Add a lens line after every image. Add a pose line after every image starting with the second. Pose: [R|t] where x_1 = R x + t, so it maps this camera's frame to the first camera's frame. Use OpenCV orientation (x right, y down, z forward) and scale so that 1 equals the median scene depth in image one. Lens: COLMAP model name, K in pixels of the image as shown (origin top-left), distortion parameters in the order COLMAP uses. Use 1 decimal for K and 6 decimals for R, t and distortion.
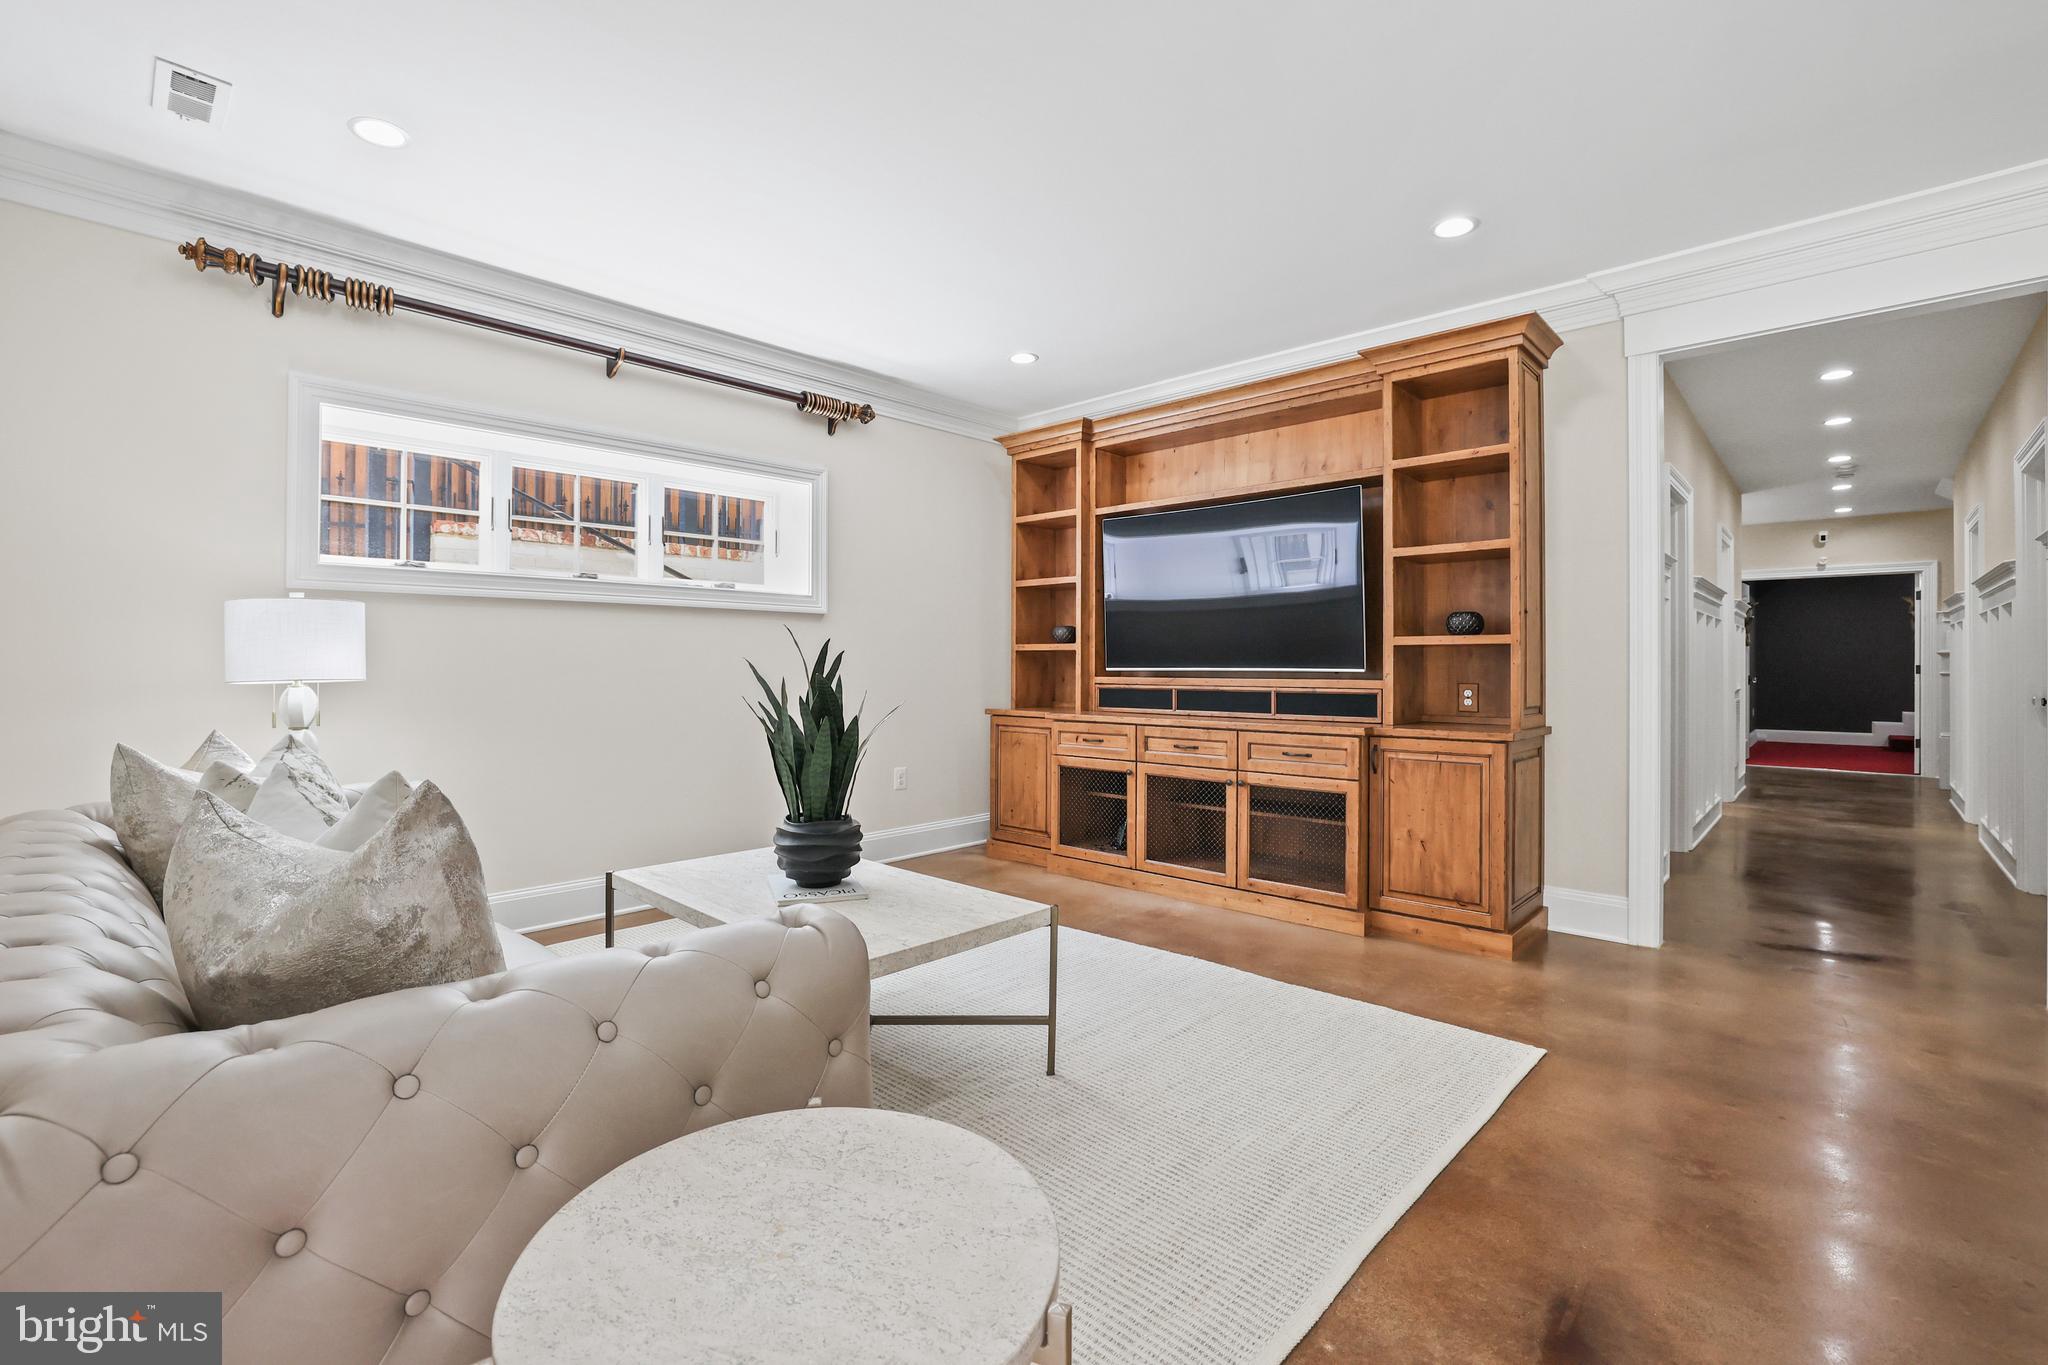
lens RADIAL K [[903.5, 0, 1016.8], [0, 903.5, 659.5], [0, 0, 1]] dist [-0.045439, 0.015814]
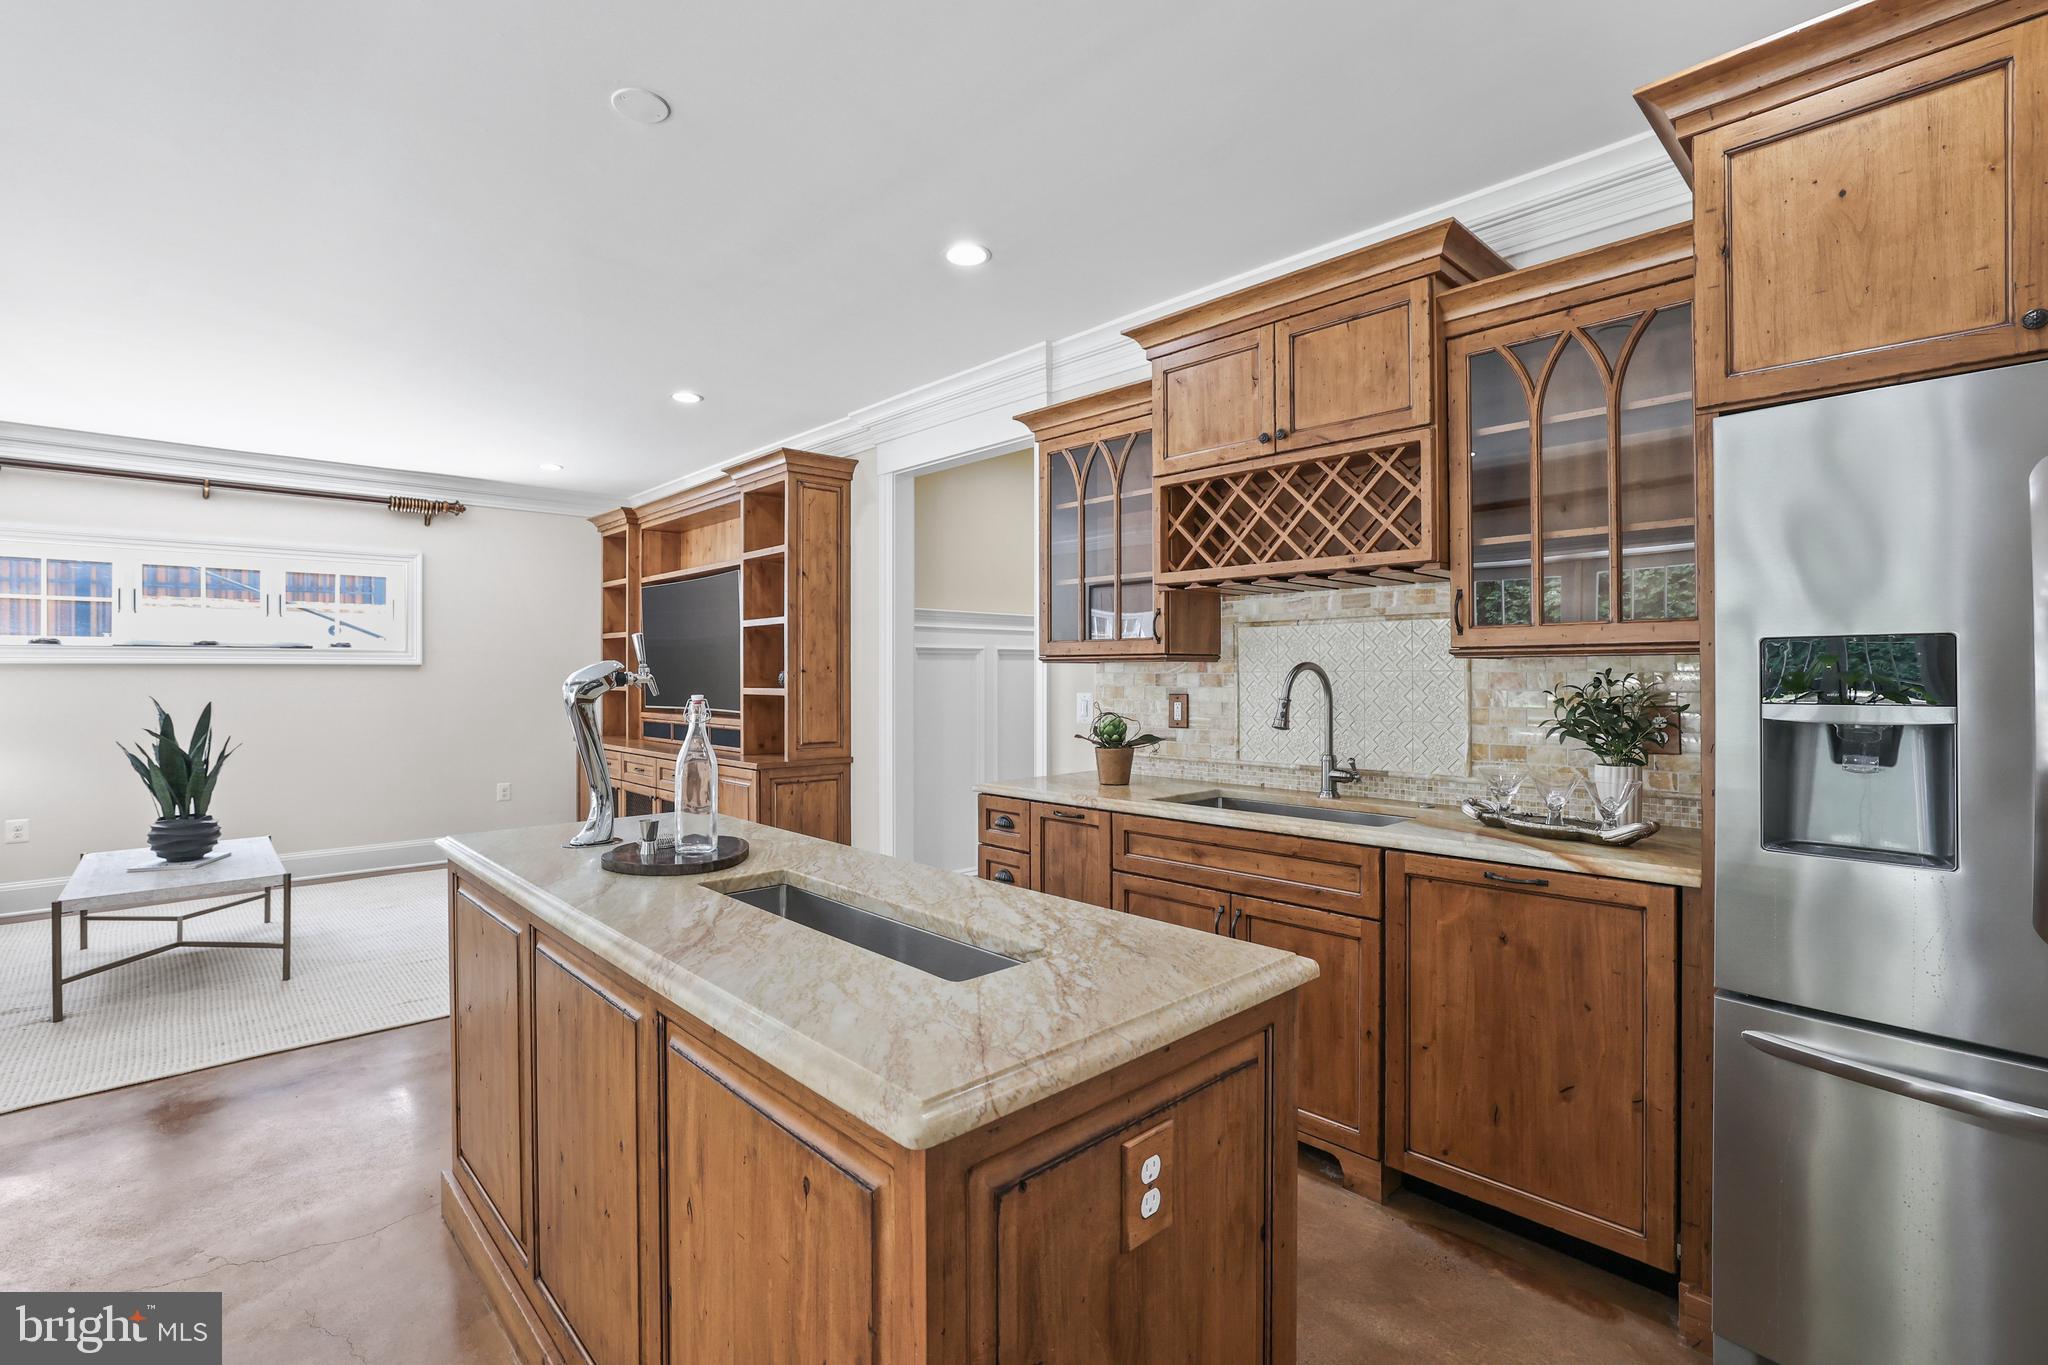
lens RADIAL K [[935.3, 0, 1016.7], [0, 935.3, 670.1], [0, 0, 1]] dist [-0.033289, 0.009447]
pose [[0.997986, -0.005115, -0.063228, 0.905306], [0.005321, 0.999981, 0.003089, -0.053146], [0.063211, -0.003420, 0.997994, -0.338229]]
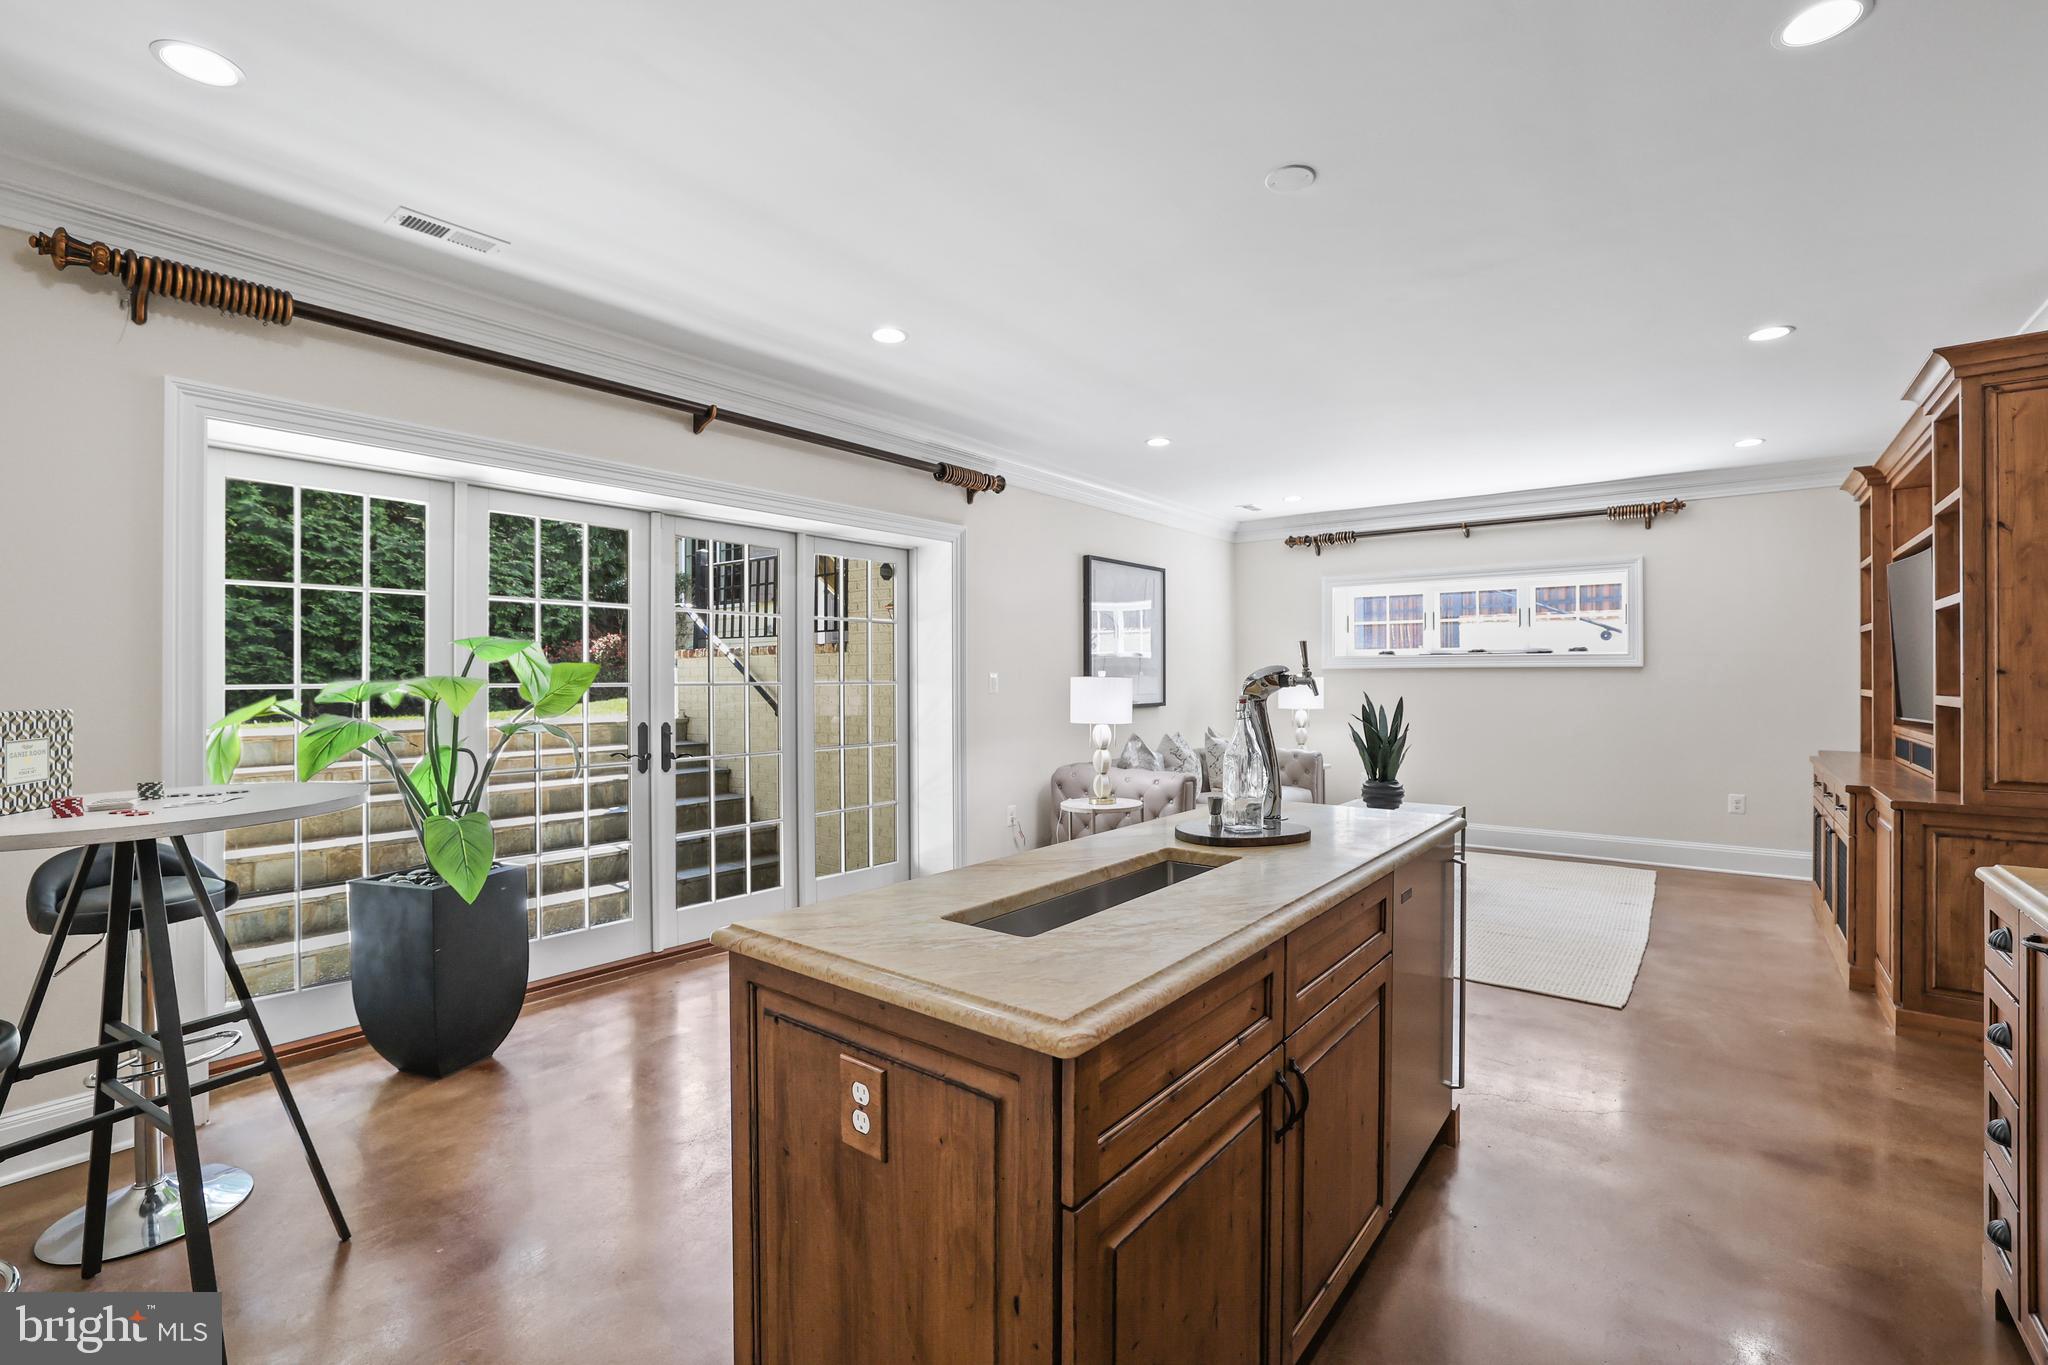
lens RADIAL K [[903.5, 0, 1013.6], [0, 903.5, 672.4], [0, 0, 1]] dist [-0.045439, 0.015814]
pose [[0.085485, -0.007374, -0.996312, 1.246495], [0.007732, 0.999947, -0.006737, -0.050554], [0.996309, -0.007128, 0.085538, -0.035307]]
